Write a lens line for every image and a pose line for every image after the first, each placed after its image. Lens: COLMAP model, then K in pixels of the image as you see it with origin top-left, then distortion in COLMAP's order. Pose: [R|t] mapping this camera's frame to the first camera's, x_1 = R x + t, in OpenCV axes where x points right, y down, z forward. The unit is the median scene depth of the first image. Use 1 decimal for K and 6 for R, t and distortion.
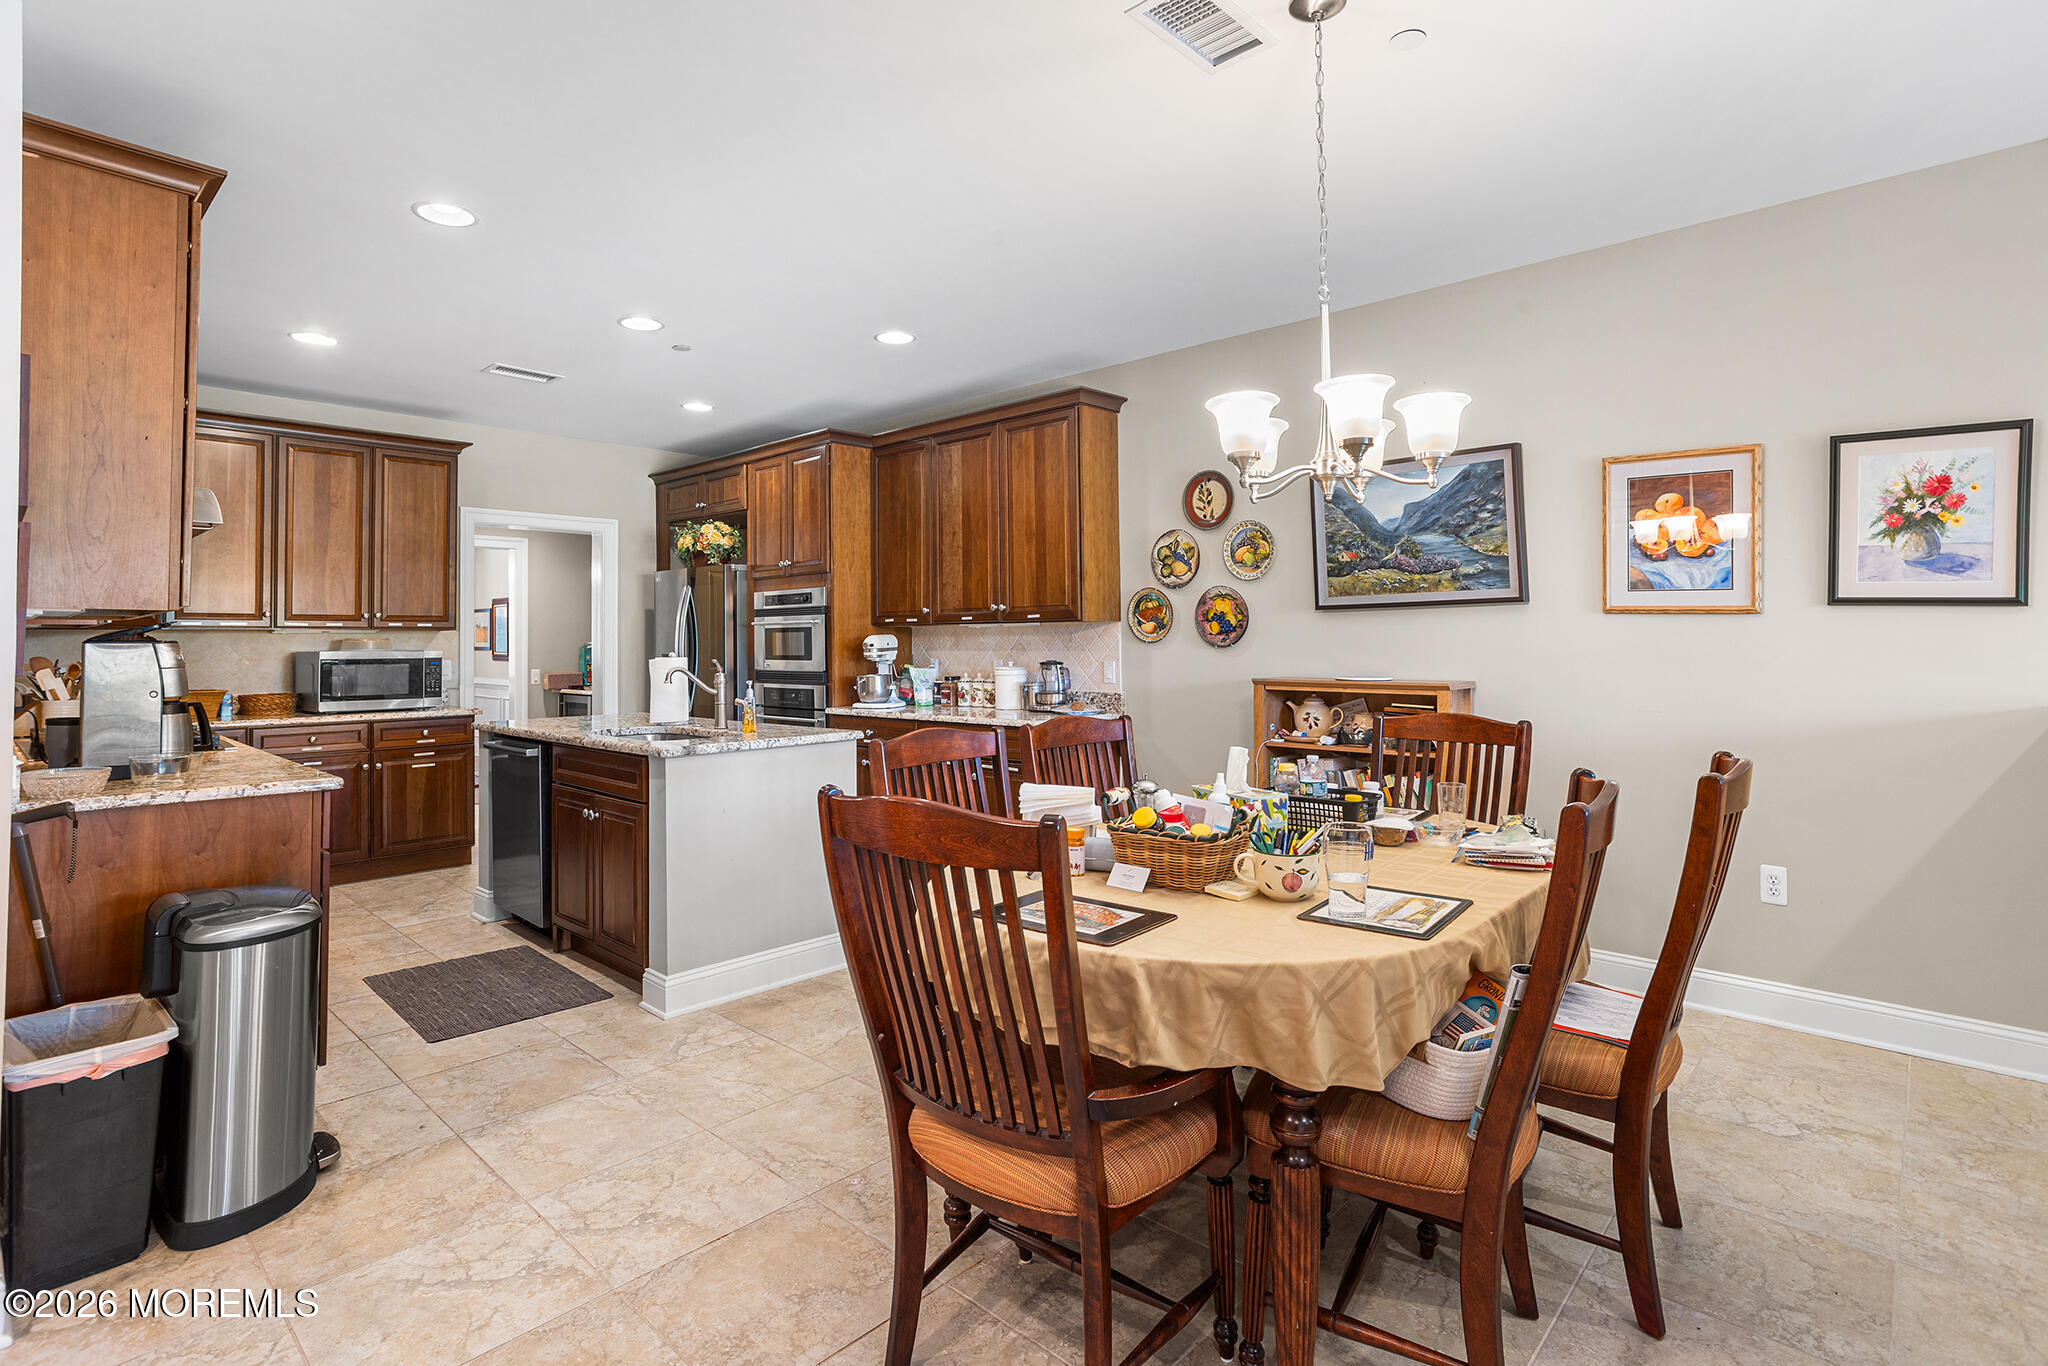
lens RADIAL K [[991.7, 0, 999.5], [0, 991.7, 627.6], [0, 0, 1]] dist [-0.024835, 0.012688]
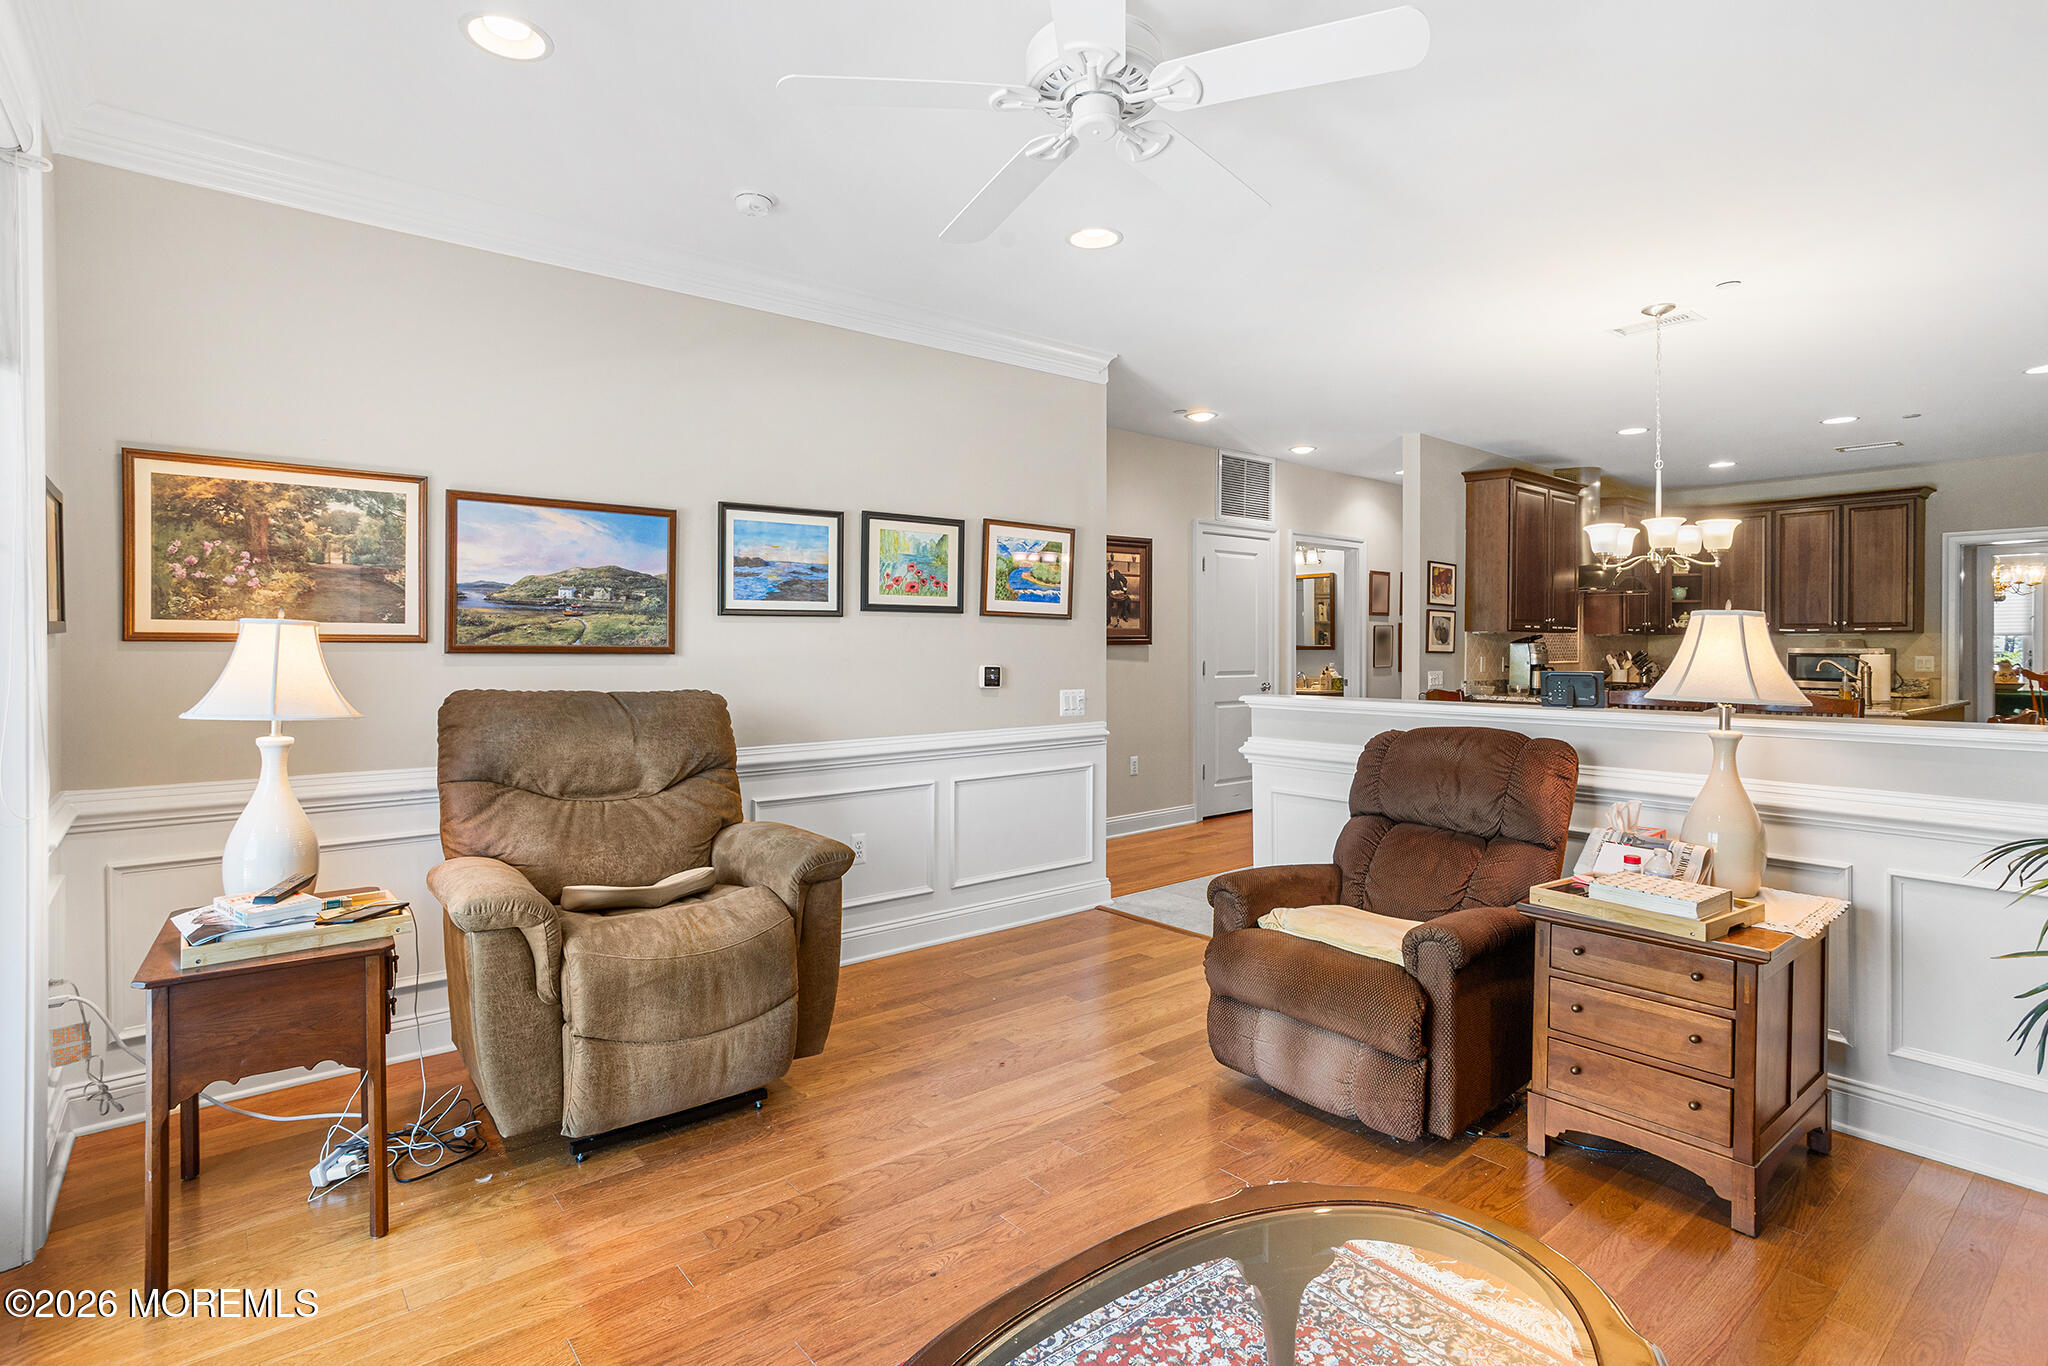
lens RADIAL K [[1055.6, 0, 1036.3], [0, 1055.6, 650.2], [0, 0, 1]] dist [0.020872, 0.001031]
pose [[-0.072511, 0.012919, -0.997284, 0.956323], [0.015003, 0.999817, 0.011861, -0.008917], [0.997255, -0.014102, -0.072691, -0.048399]]
